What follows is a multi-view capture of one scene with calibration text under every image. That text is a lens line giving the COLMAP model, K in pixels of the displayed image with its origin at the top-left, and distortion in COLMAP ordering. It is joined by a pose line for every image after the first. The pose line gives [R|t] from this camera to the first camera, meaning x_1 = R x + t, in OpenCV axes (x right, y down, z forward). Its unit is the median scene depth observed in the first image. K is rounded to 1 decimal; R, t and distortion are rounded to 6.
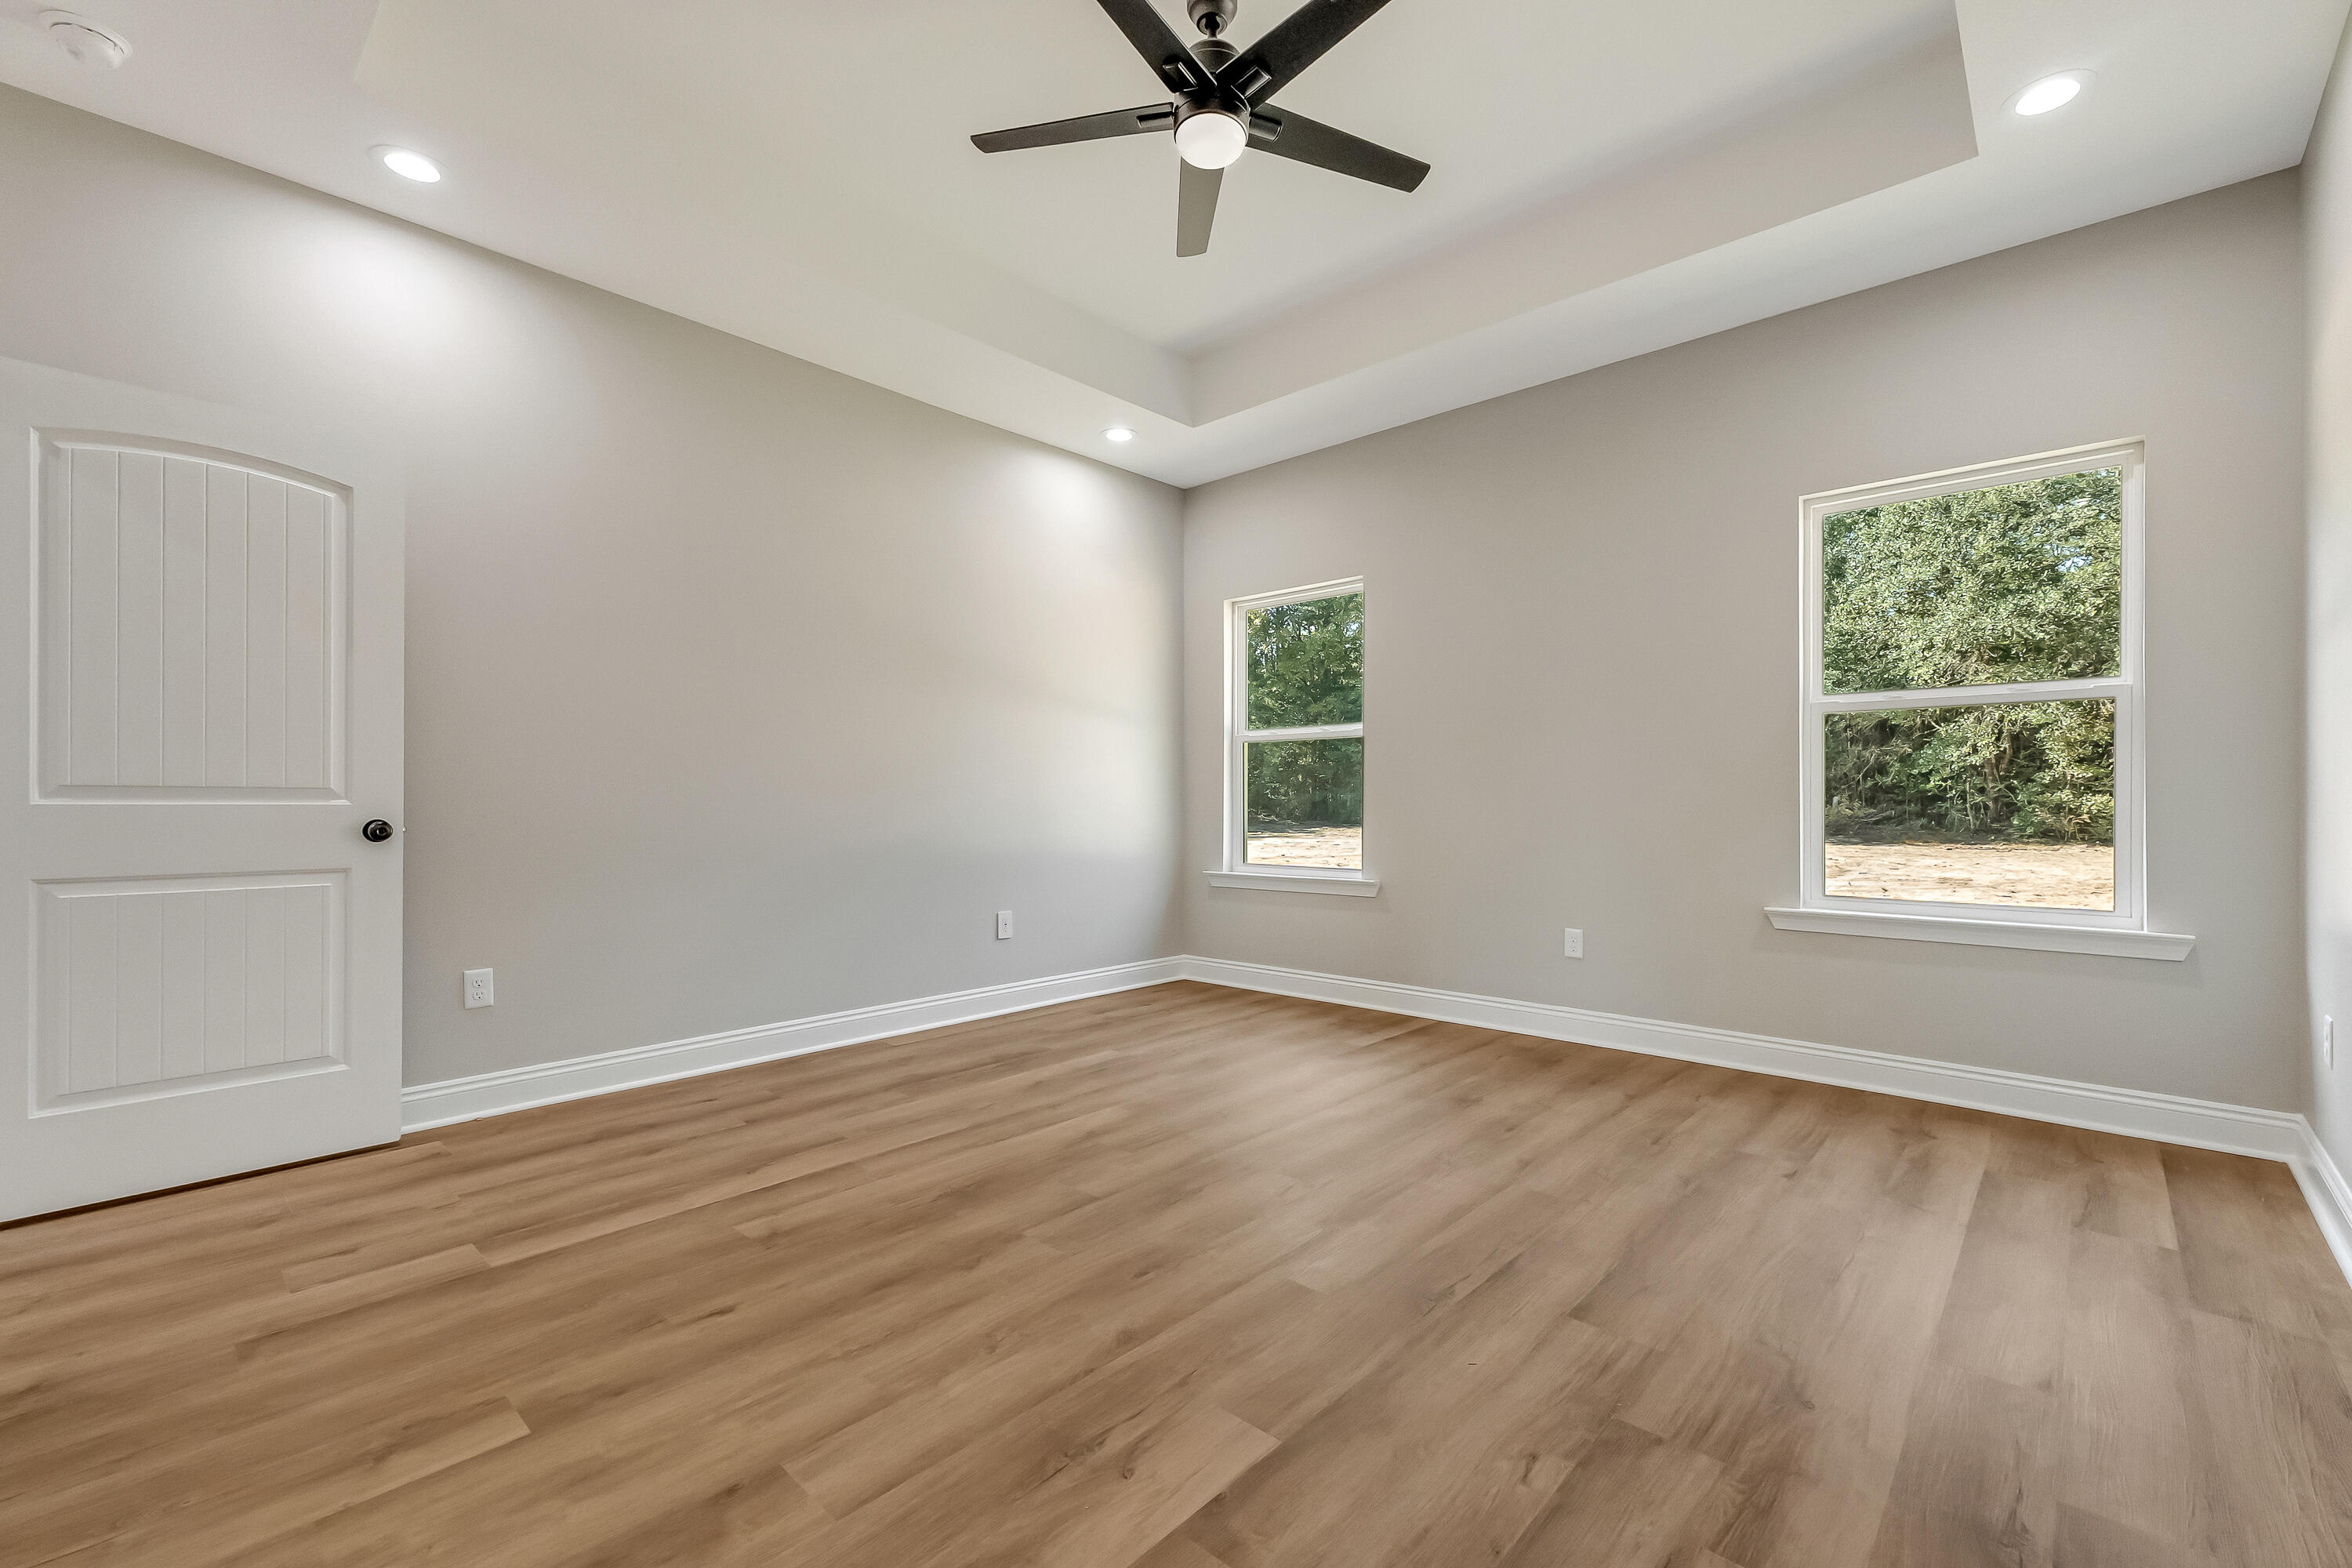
lens RADIAL K [[990.1, 0, 1187.9], [0, 990.1, 796.1], [0, 0, 1]] dist [0.018116, 0.000180]
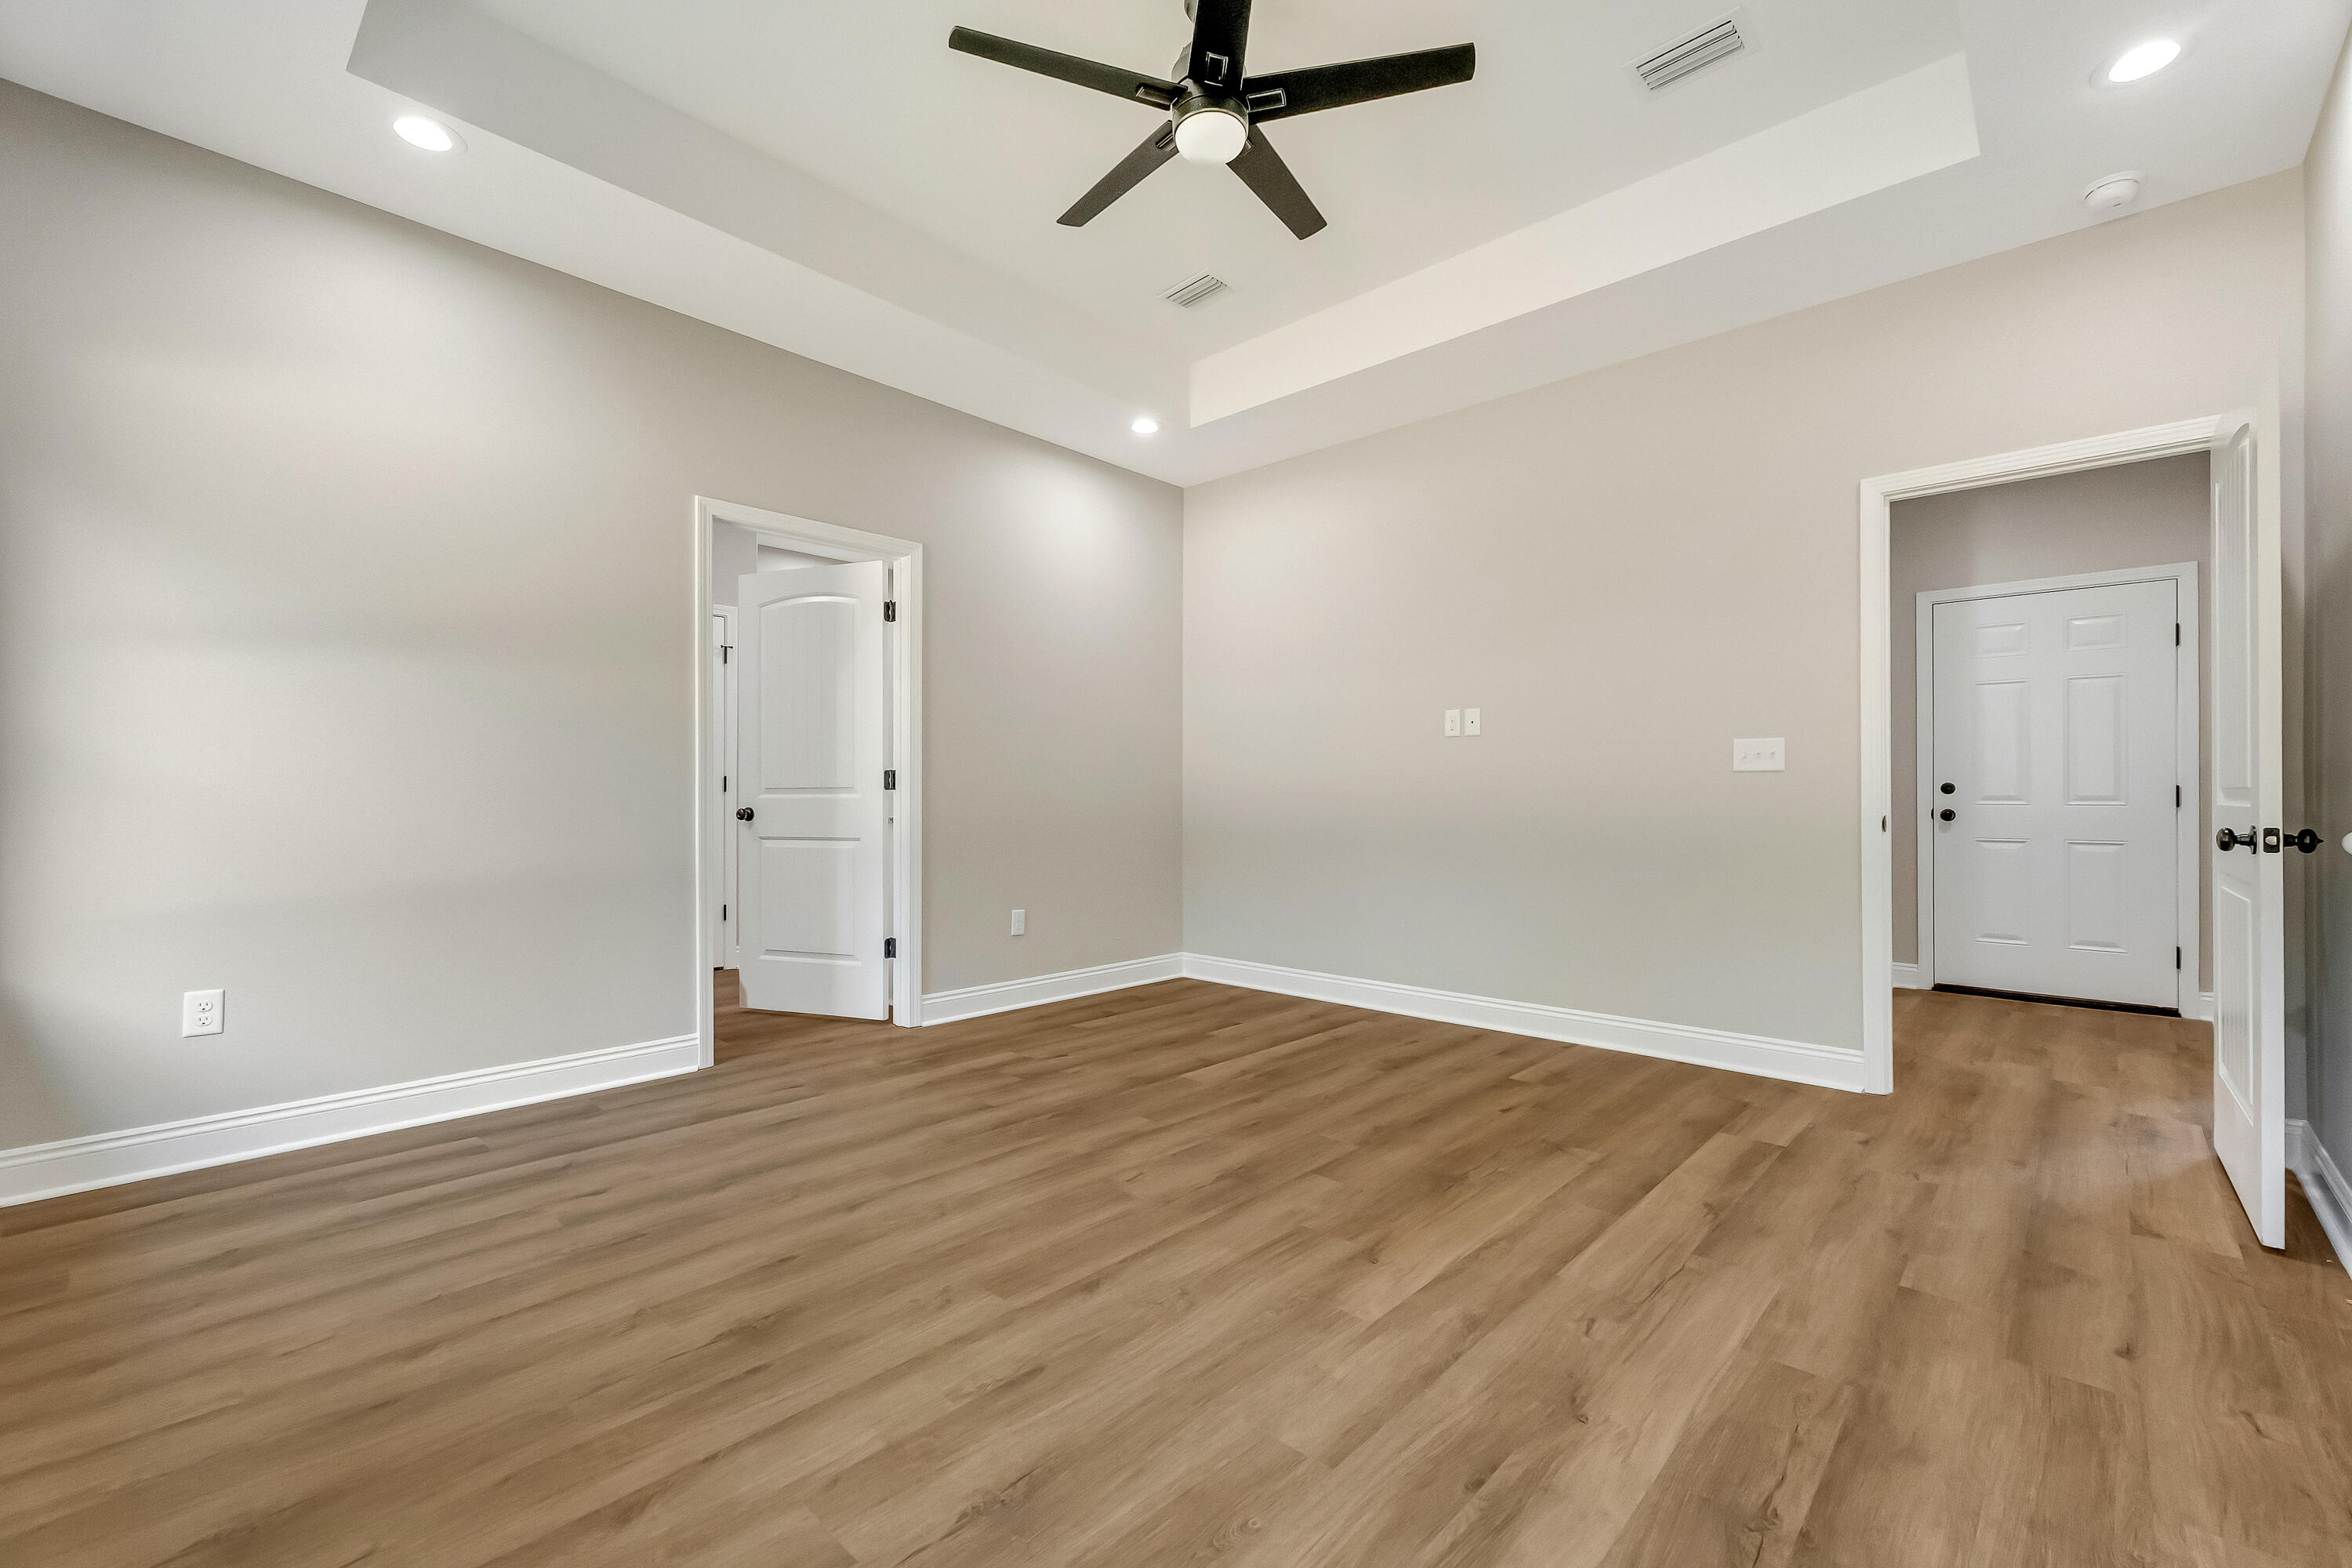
lens RADIAL K [[981.8, 0, 1176.0], [0, 981.8, 784.0], [0, 0, 1]] dist [0.000561, 0.000108]
pose [[-0.999891, -0.002673, 0.014532, 0.042057], [-0.002954, 0.999808, -0.019348, 0.008380], [-0.014478, -0.019388, -0.999707, 2.034487]]
